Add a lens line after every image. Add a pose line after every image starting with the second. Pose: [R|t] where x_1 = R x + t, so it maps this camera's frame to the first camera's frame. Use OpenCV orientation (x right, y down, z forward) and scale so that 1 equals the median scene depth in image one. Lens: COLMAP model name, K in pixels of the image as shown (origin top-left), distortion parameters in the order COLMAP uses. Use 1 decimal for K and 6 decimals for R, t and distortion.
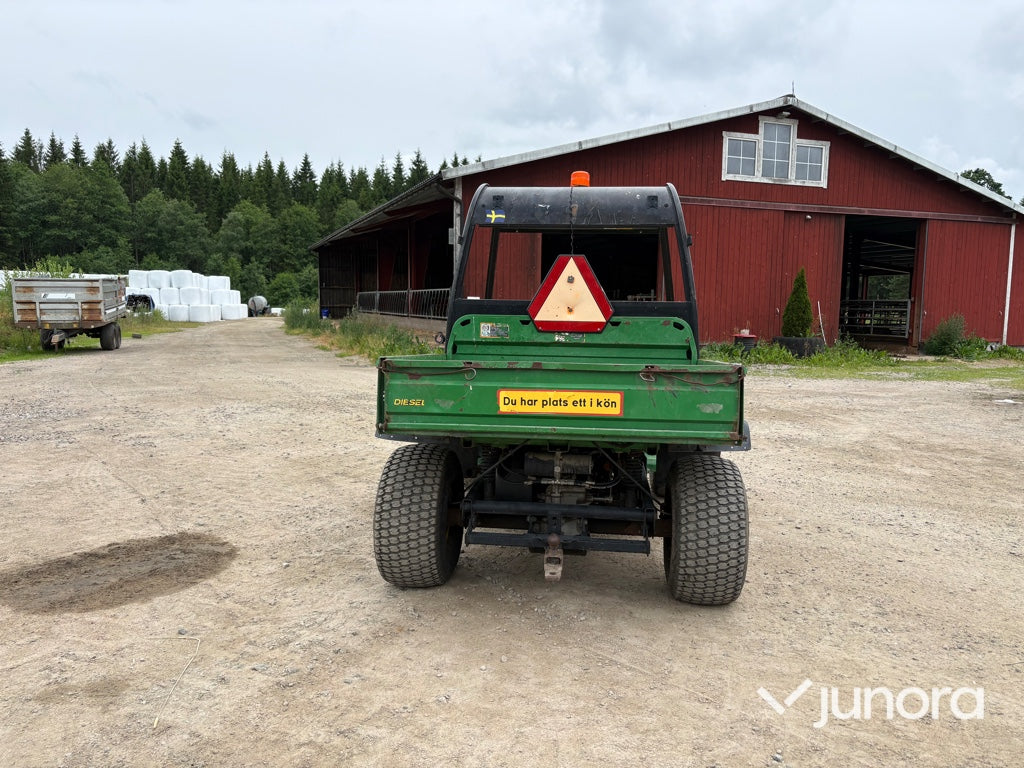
lens RADIAL K [[772.2, 0, 516.3], [0, 772.2, 391.4], [0, 0, 1]] dist [0.040651, -0.045528]
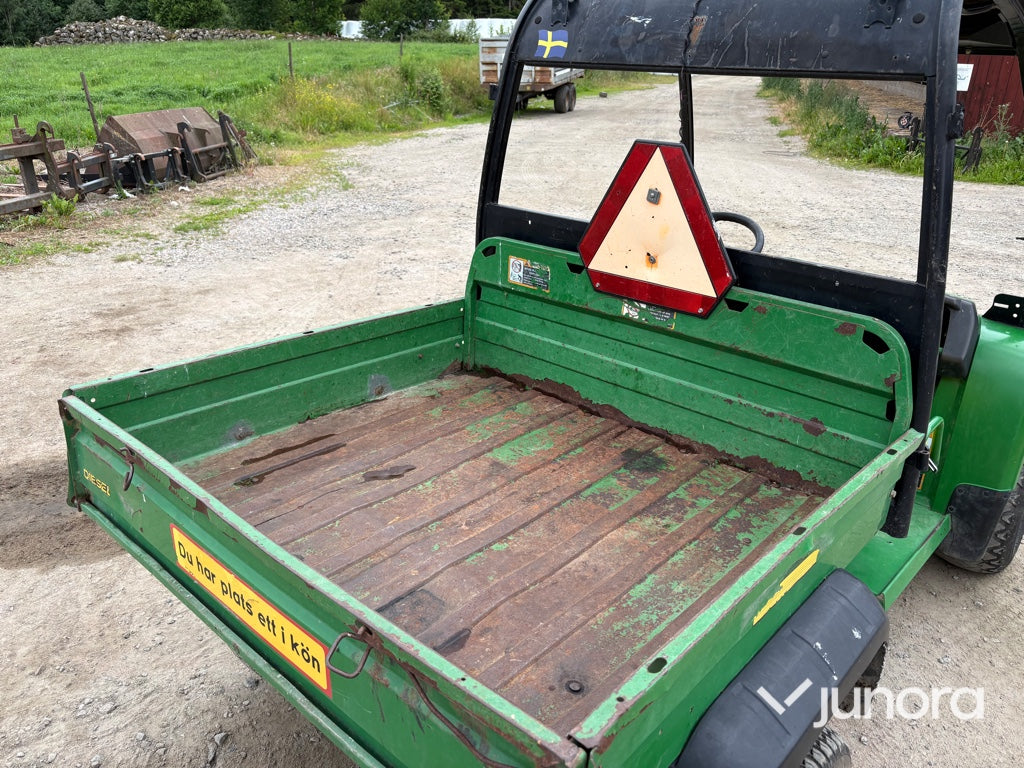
lens RADIAL K [[772.2, 0, 507.9], [0, 772.2, 387.3], [0, 0, 1]] dist [0.040651, -0.045528]
pose [[0.813378, 0.232927, -0.533068, 0.267077], [-0.065307, 0.947109, 0.314197, -0.172128], [0.578059, -0.220748, 0.785569, 0.541542]]
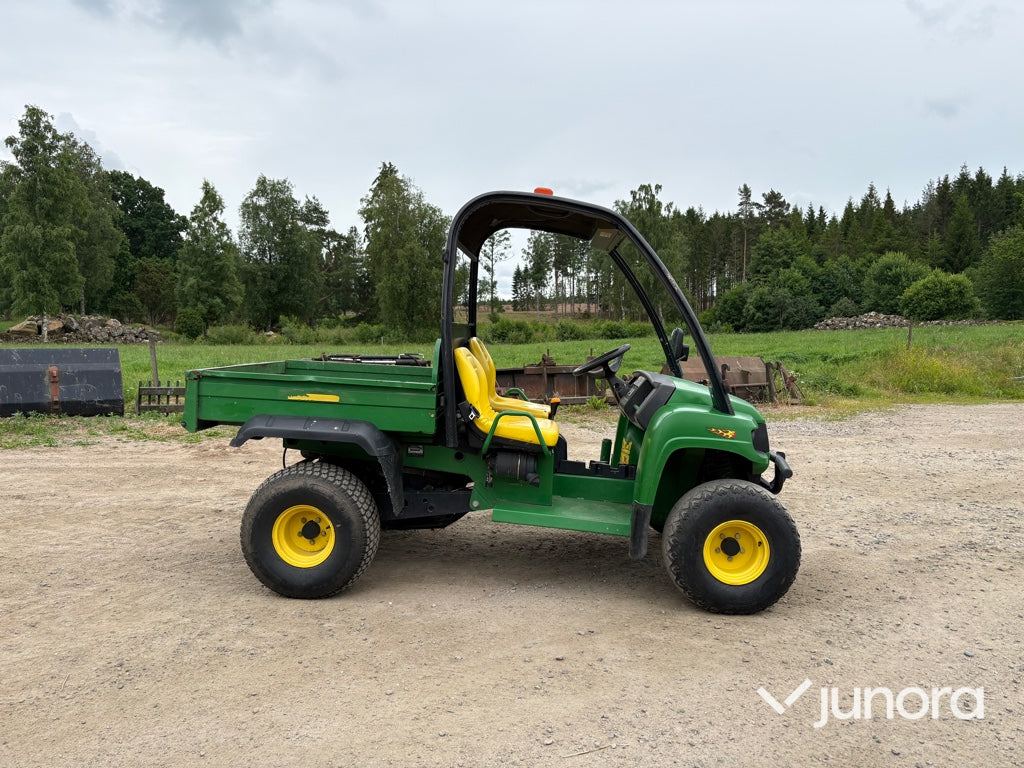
lens RADIAL K [[772.2, 0, 508.9], [0, 772.2, 383.3], [0, 0, 1]] dist [0.040651, -0.045528]
pose [[0.056089, 0.052364, -0.997052, 1.126016], [-0.111045, 0.992755, 0.045891, -0.091310], [0.992231, 0.108144, 0.061498, 1.000217]]
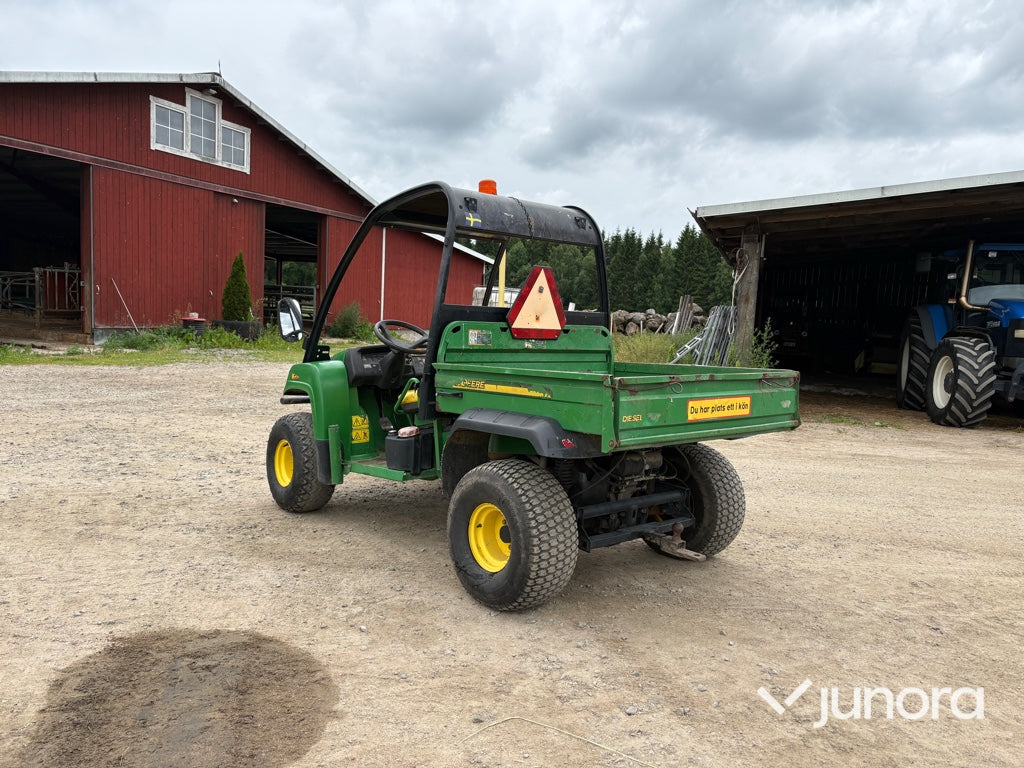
lens RADIAL K [[772.2, 0, 513.8], [0, 772.2, 390.3], [0, 0, 1]] dist [0.040651, -0.045528]
pose [[0.677080, -0.056709, 0.733722, -0.715902], [0.037132, 0.998389, 0.042900, -0.052327], [-0.734972, -0.001802, 0.678095, 0.302563]]
